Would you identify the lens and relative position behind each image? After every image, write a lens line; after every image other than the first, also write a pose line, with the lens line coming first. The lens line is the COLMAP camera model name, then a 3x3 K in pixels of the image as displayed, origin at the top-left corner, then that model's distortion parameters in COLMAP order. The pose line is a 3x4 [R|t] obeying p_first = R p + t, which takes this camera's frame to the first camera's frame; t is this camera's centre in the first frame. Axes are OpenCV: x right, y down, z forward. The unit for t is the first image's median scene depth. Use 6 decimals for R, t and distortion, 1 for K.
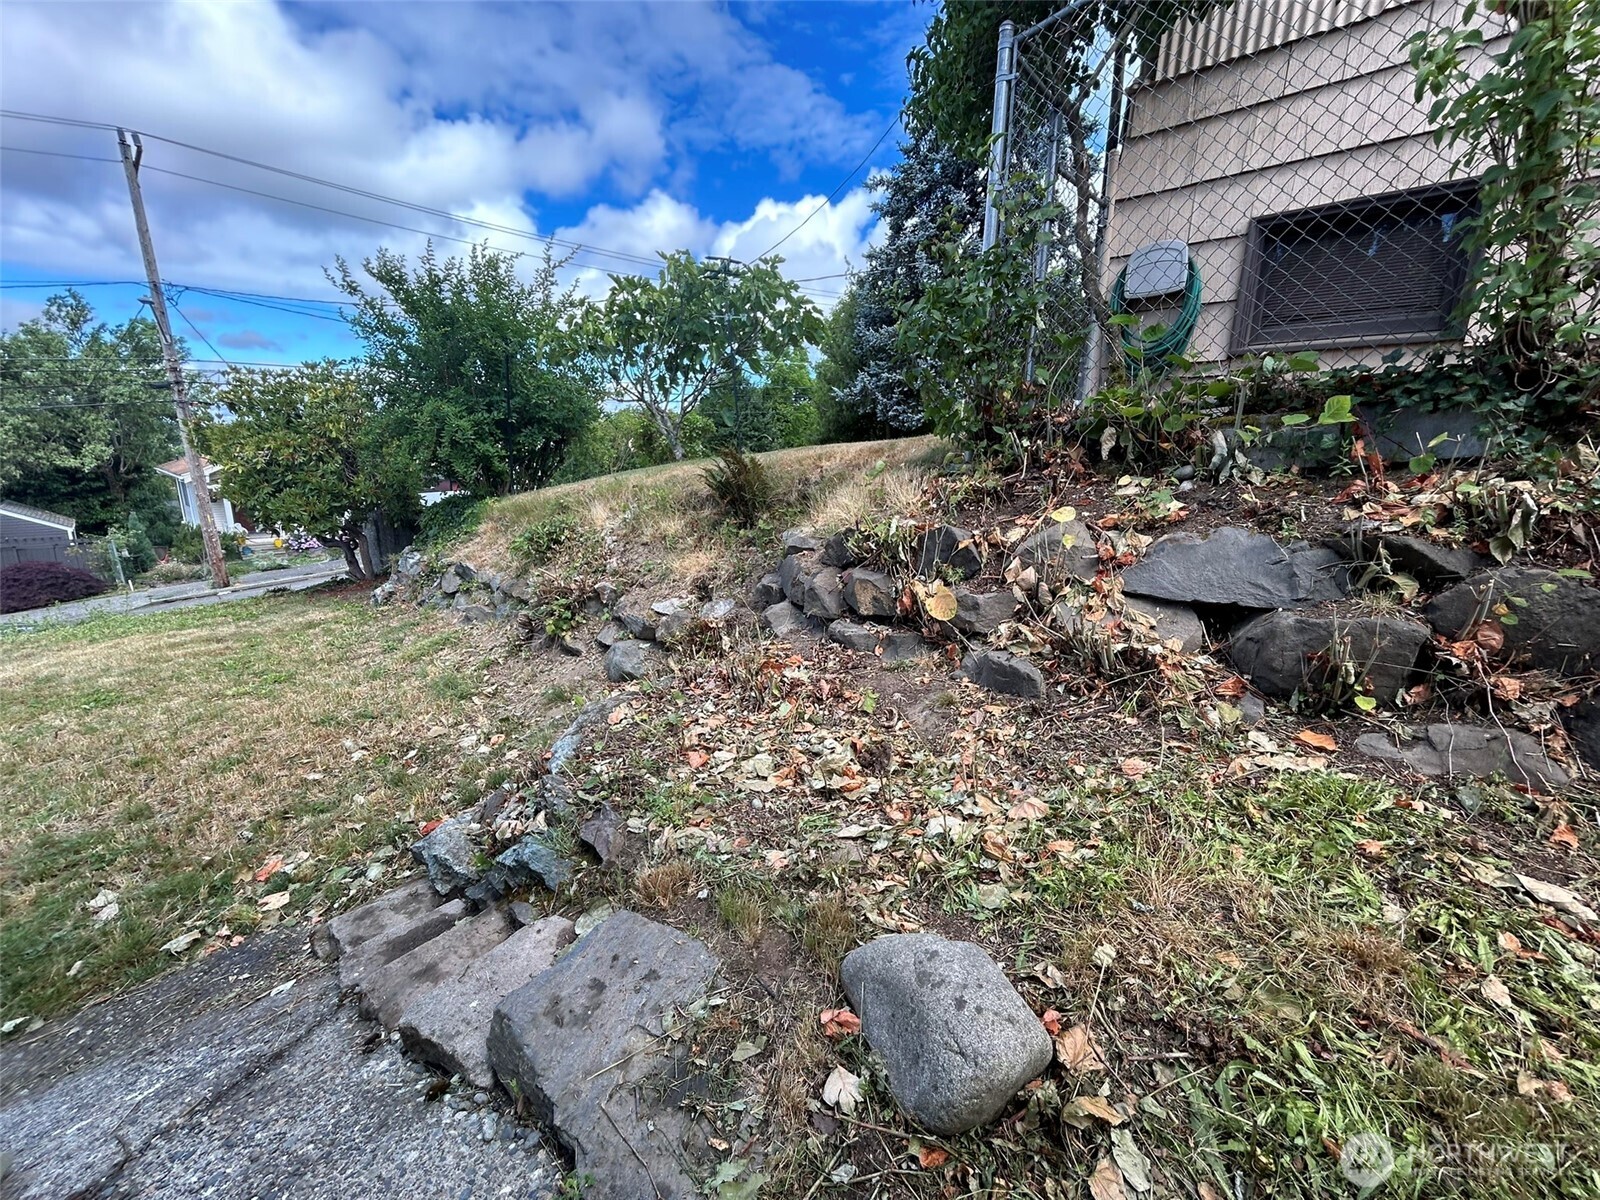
lens RADIAL K [[651.0, 0, 793.9], [0, 651.0, 604.0], [0, 0, 1]] dist [0.000364, -0.000427]
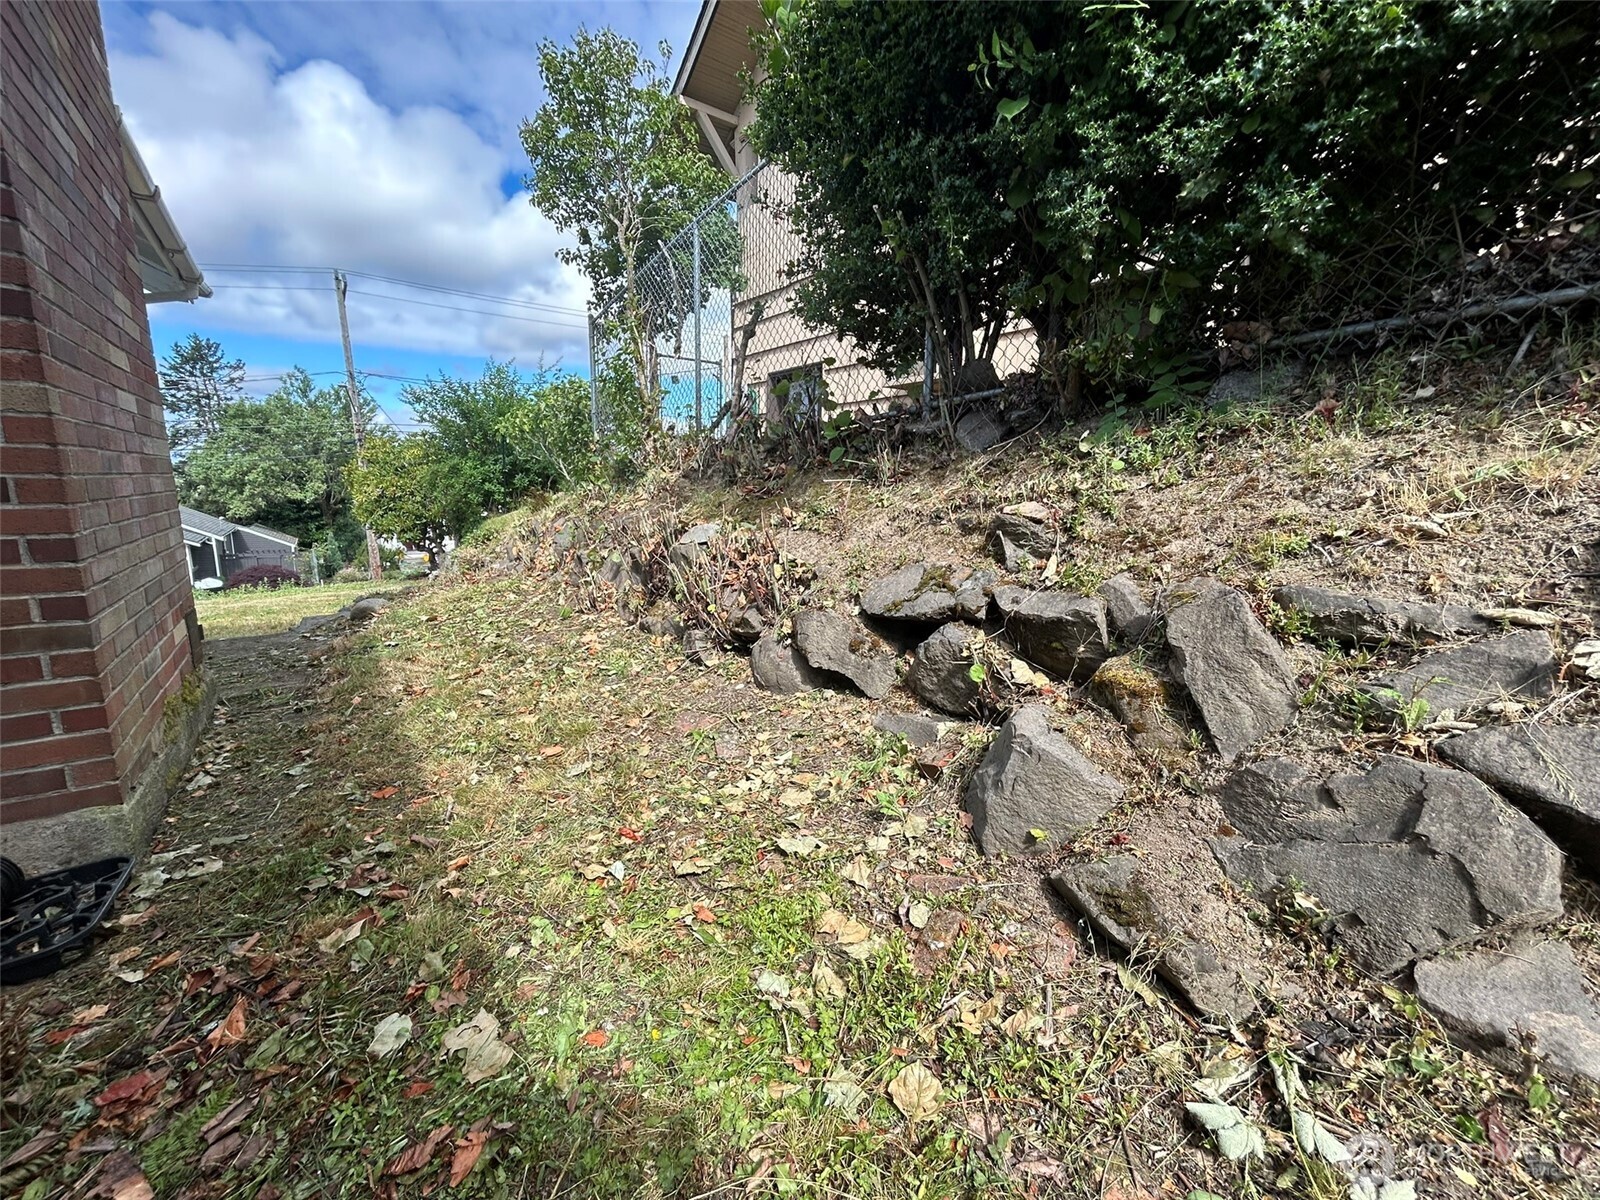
lens RADIAL K [[651.0, 0, 793.9], [0, 651.0, 604.0], [0, 0, 1]] dist [0.000364, -0.000427]
pose [[0.981907, 0.033678, -0.186345, 0.139698], [-0.043392, 0.997890, -0.048300, 0.023154], [0.184325, 0.055512, 0.981297, -0.104574]]
